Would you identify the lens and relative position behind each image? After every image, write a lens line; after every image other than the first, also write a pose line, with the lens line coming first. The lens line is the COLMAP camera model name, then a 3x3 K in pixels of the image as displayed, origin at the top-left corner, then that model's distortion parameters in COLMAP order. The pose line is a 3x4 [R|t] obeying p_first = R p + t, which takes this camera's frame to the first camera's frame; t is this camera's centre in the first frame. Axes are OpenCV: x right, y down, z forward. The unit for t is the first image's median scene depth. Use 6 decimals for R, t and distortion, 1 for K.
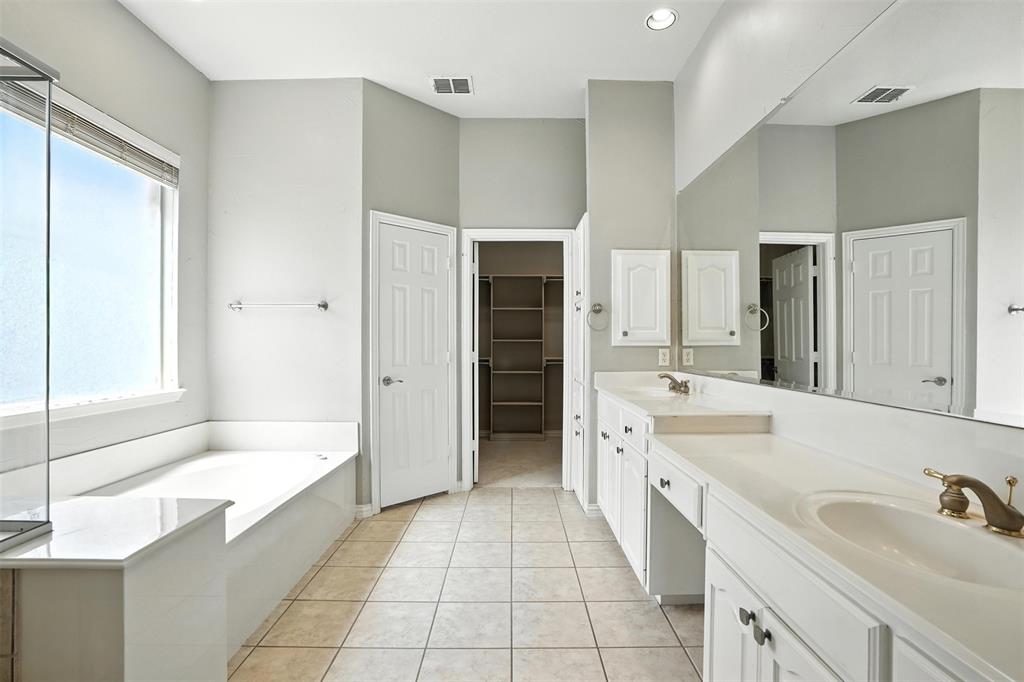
lens RADIAL K [[484.1, 0, 511.6], [0, 484.1, 345.1], [0, 0, 1]] dist [-0.048508, 0.023379]
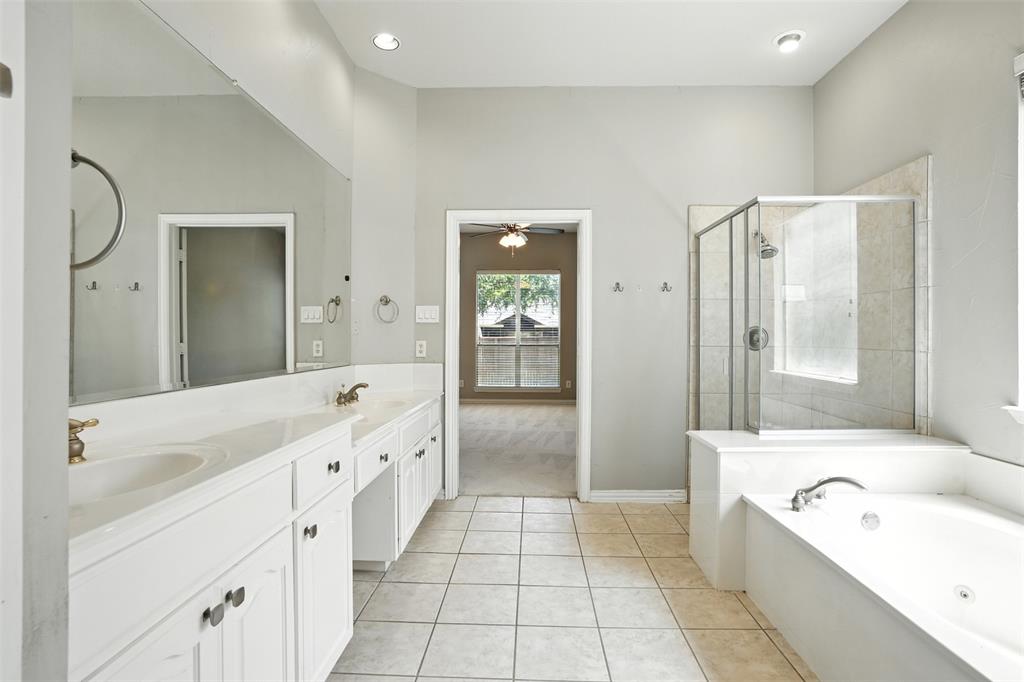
lens RADIAL K [[484.1, 0, 493.5], [0, 484.1, 343.9], [0, 0, 1]] dist [-0.048508, 0.023379]
pose [[-0.996915, -0.002433, 0.078457, -0.018495], [-0.001100, 0.999854, 0.017023, -0.004283], [-0.078487, 0.016884, -0.996772, 1.234965]]
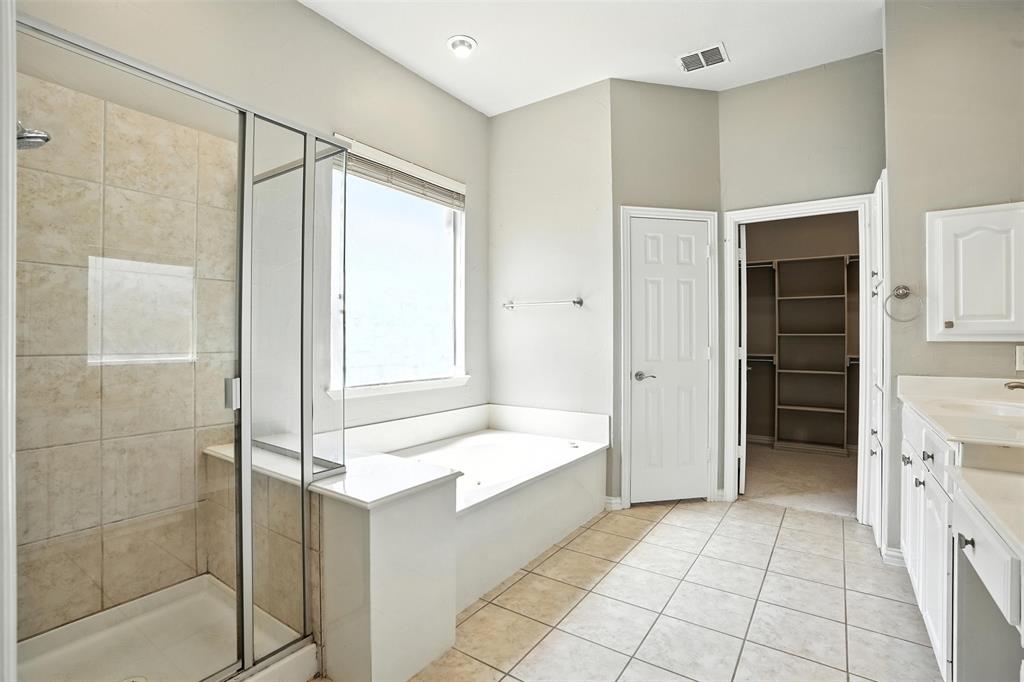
lens RADIAL K [[484.1, 0, 521.7], [0, 484.1, 335.3], [0, 0, 1]] dist [-0.048508, 0.023379]
pose [[0.829414, -0.002116, -0.558631, 0.102122], [-0.002592, 0.999967, -0.007637, -0.000821], [0.558629, 0.007782, 0.829381, 0.047673]]
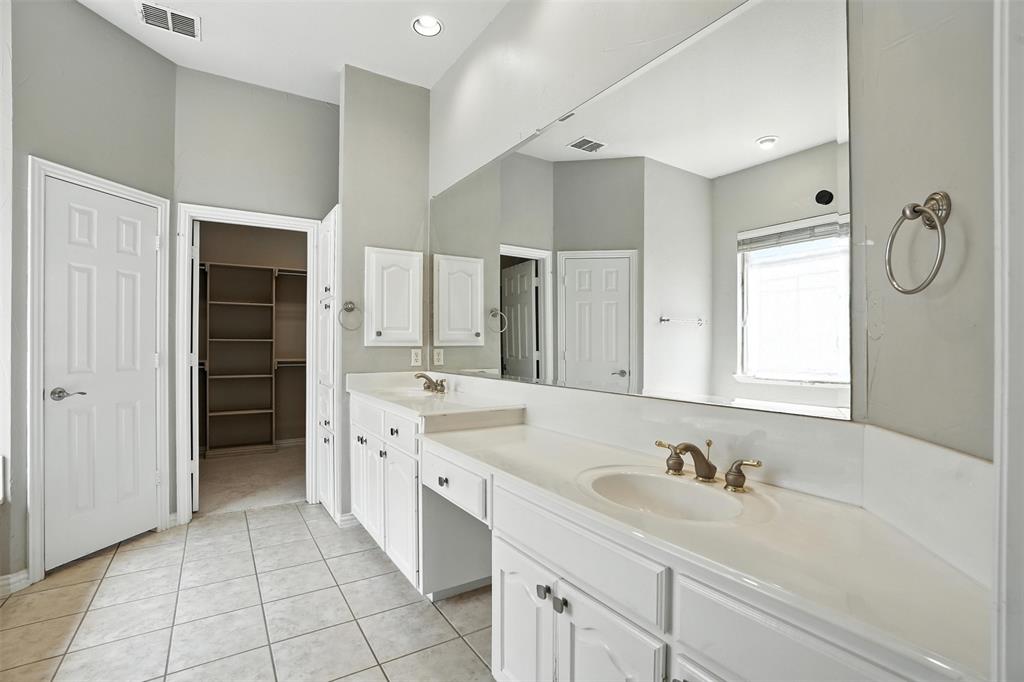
lens RADIAL K [[484.1, 0, 505.4], [0, 484.1, 342.9], [0, 0, 1]] dist [-0.048508, 0.023379]
pose [[0.850478, 0.003593, 0.525998, -0.063163], [-0.000747, 0.999984, -0.005623, 0.000154], [-0.526009, 0.004389, 0.850468, 0.036519]]
